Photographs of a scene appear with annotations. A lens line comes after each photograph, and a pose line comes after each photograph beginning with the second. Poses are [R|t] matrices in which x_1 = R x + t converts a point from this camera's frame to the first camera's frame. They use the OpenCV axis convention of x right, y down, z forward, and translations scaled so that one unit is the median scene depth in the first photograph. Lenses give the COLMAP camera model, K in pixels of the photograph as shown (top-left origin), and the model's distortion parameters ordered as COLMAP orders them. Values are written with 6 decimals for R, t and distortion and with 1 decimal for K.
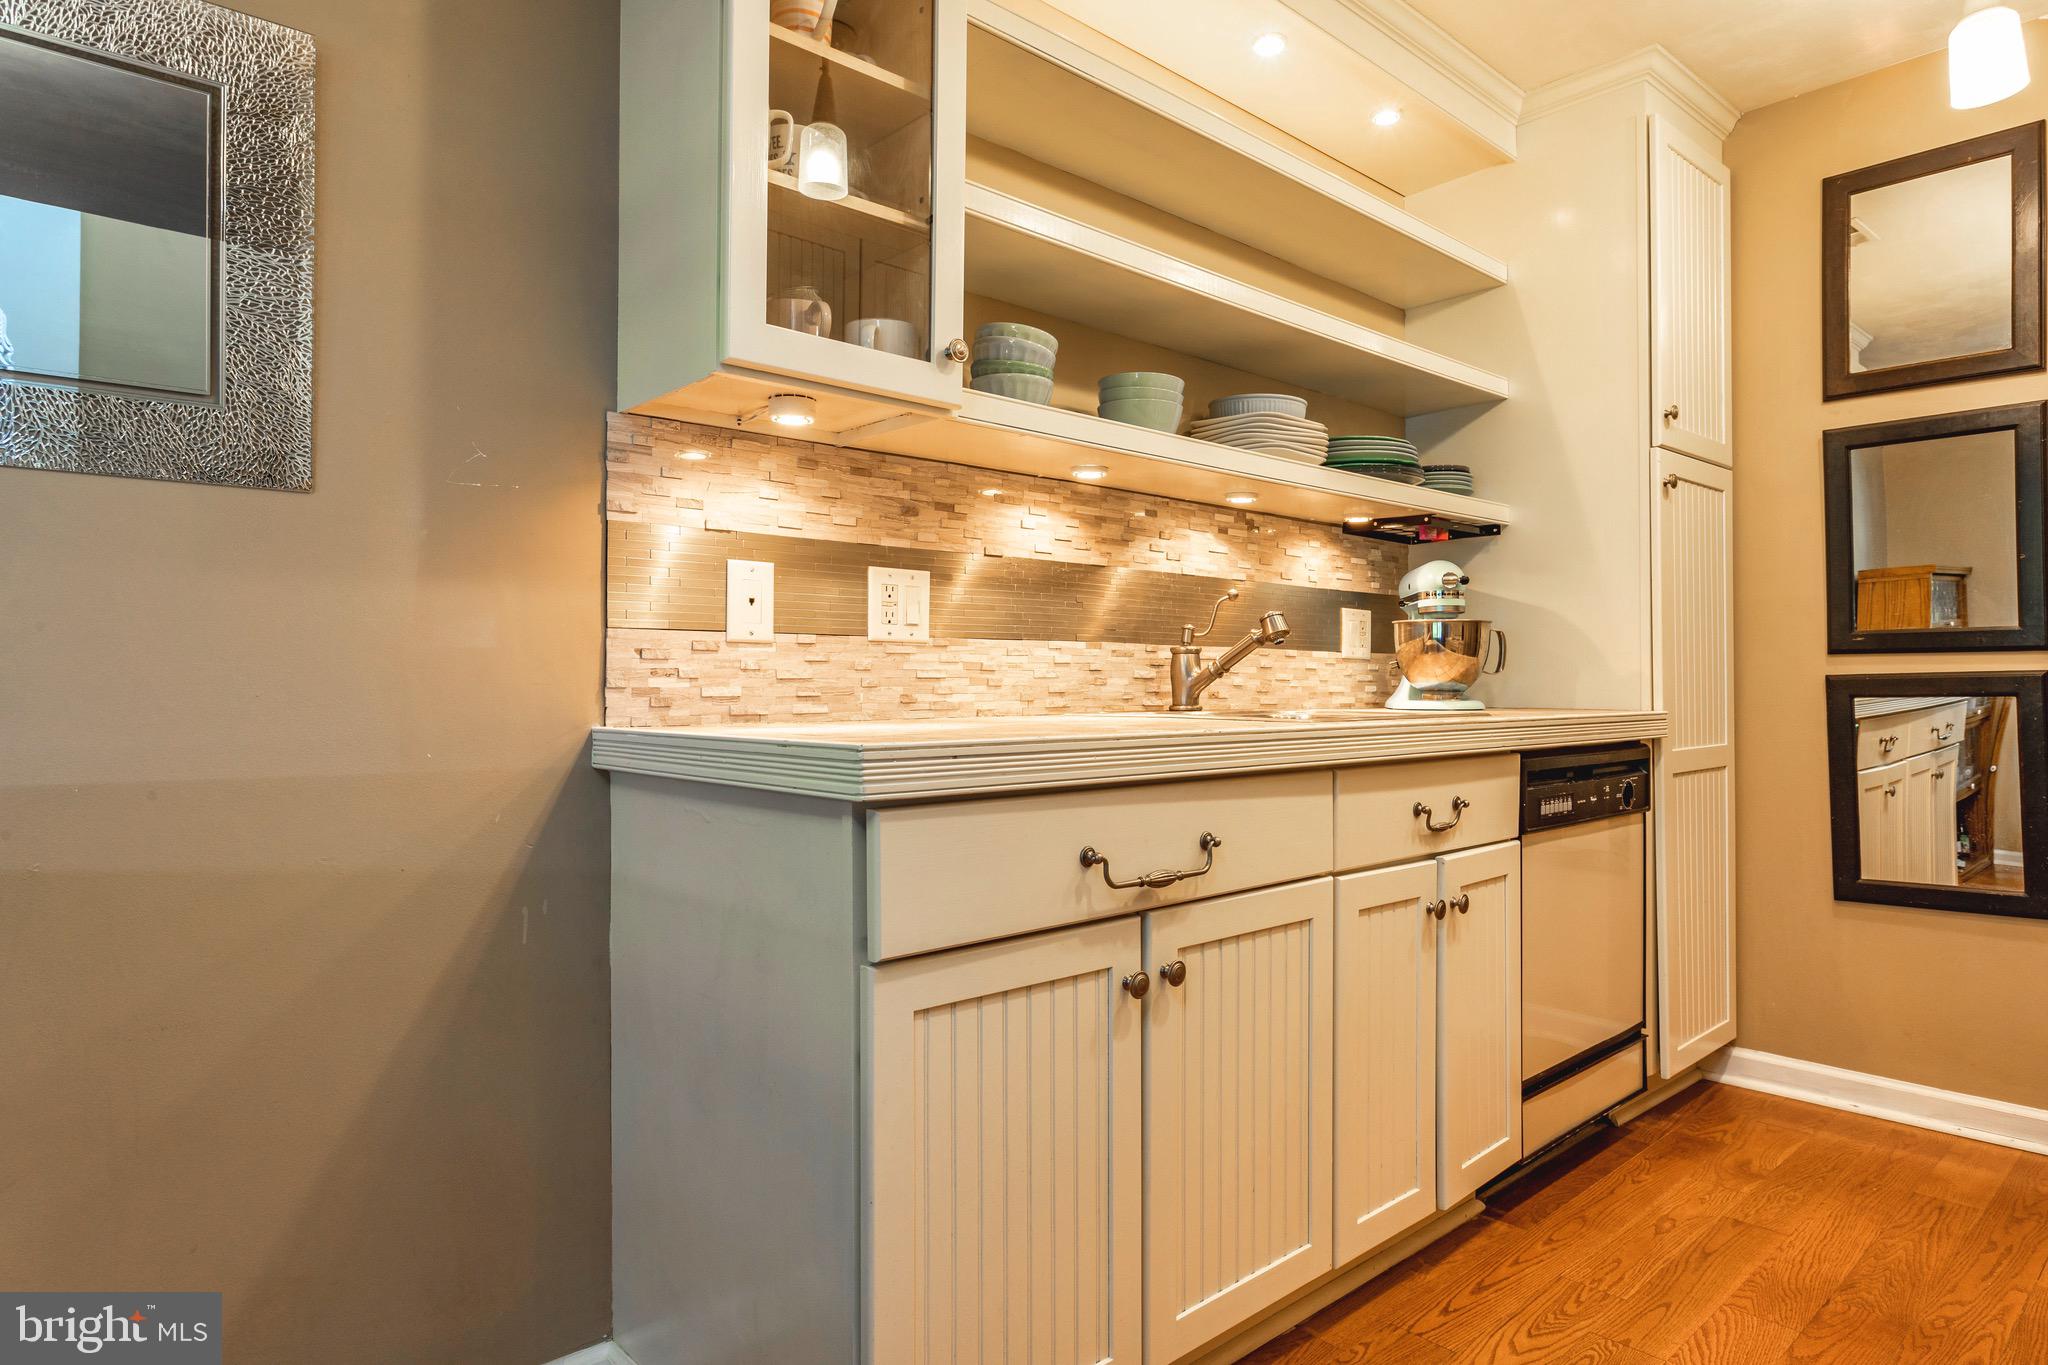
lens RADIAL K [[1170.1, 0, 1025.0], [0, 1170.1, 658.2], [0, 0, 1]] dist [-0.006615, 0.000897]
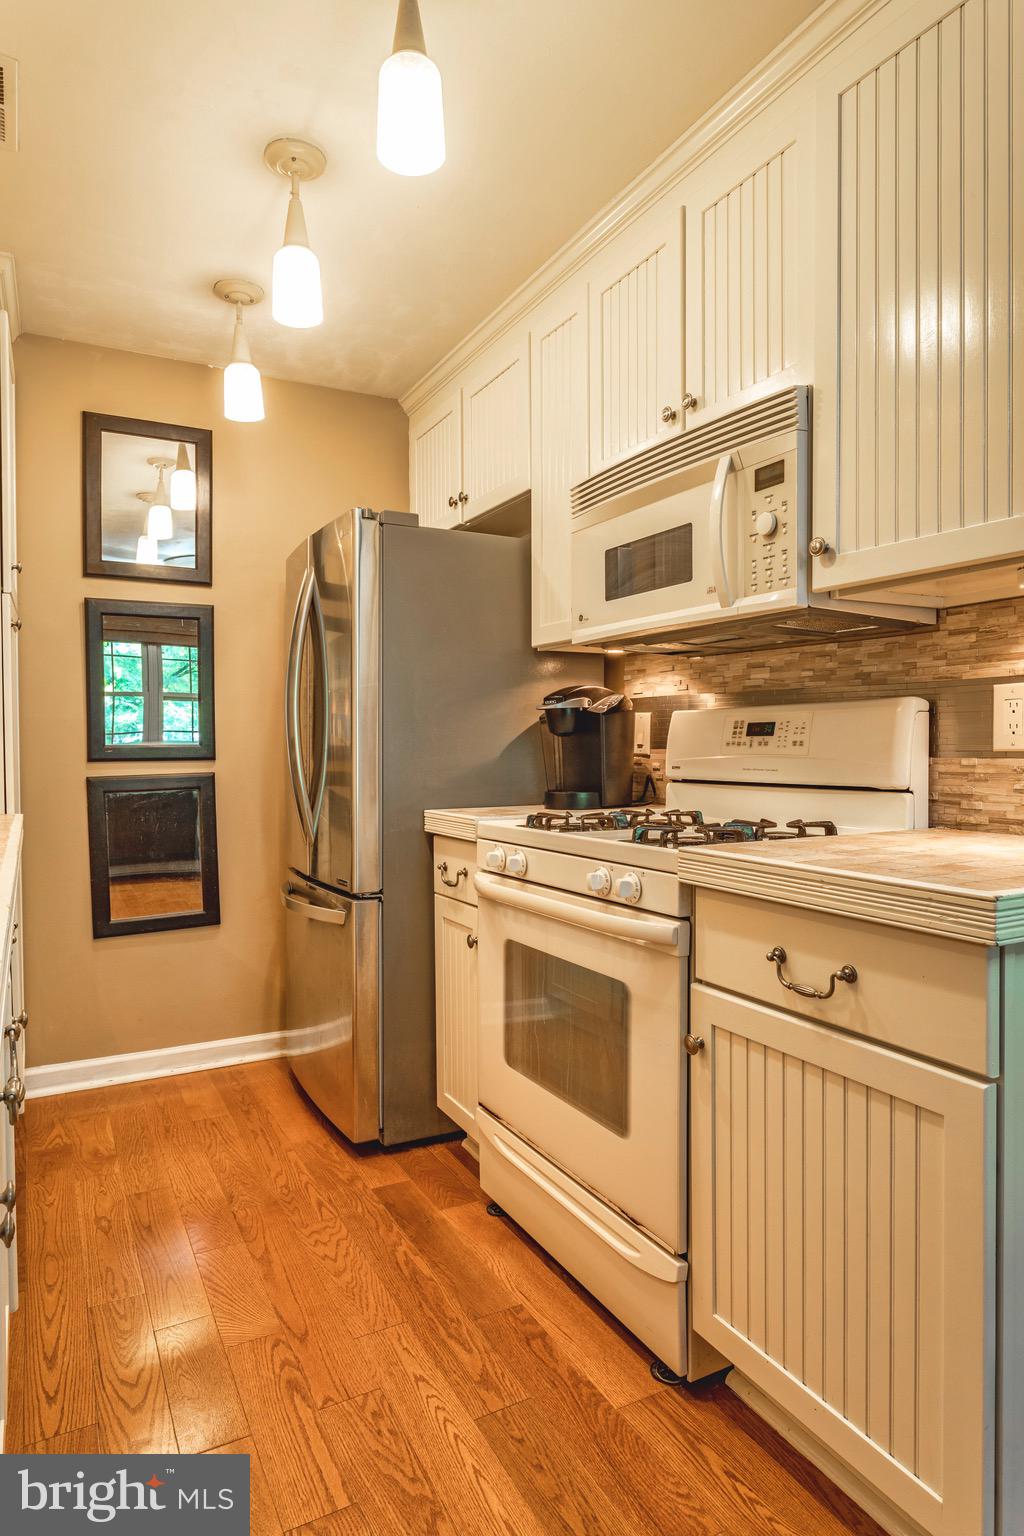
lens RADIAL K [[895.2, 0, 525.8], [0, 895.2, 755.7], [0, 0, 1]] dist [-0.013411, 0.006886]
pose [[0.258950, -0.011682, 0.965820, -0.263754], [-0.012704, 0.999799, 0.015499, -0.045900], [-0.965807, -0.016284, 0.258750, 0.310474]]
